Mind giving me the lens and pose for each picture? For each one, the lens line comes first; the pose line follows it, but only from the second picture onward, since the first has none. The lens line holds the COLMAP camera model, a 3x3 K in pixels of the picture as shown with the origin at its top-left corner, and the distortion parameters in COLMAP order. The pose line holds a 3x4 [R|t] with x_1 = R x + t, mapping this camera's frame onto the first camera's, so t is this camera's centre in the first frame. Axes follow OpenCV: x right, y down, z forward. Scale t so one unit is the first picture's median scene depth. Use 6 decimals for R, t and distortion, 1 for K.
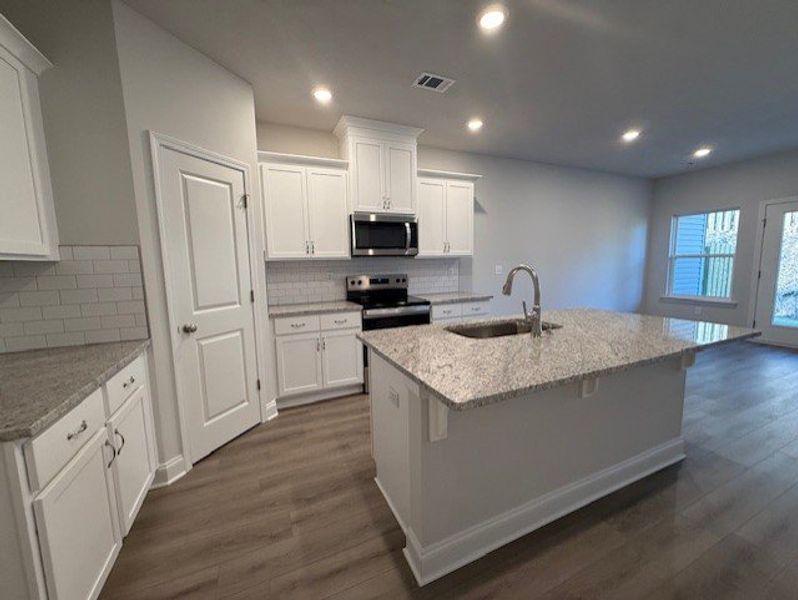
lens RADIAL K [[318.9, 0, 396.9], [0, 318.9, 297.3], [0, 0, 1]] dist [0.000459, 0.000545]
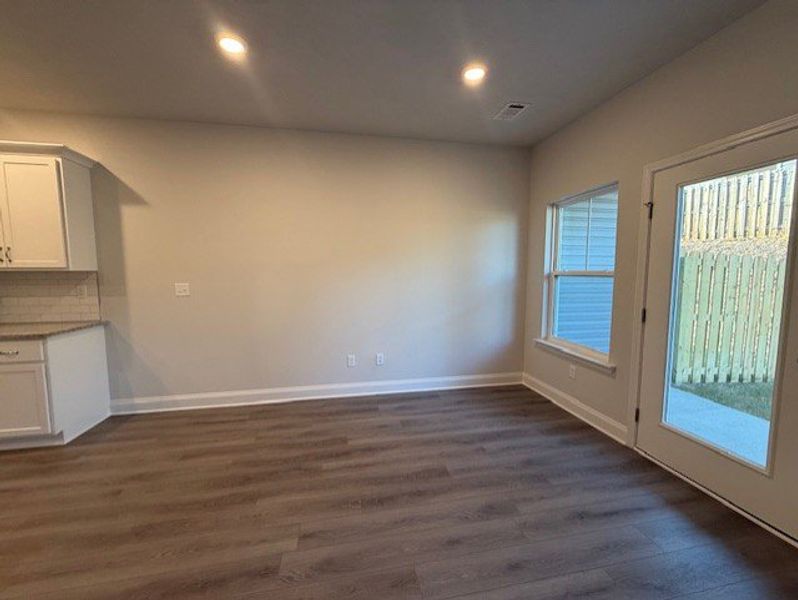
lens RADIAL K [[318.9, 0, 401.7], [0, 318.9, 299.1], [0, 0, 1]] dist [0.000459, 0.000545]
pose [[0.971827, 0.039699, -0.232329, 1.349714], [-0.043494, 0.998990, -0.011236, -0.114077], [0.231649, 0.021025, 0.972572, 0.666747]]
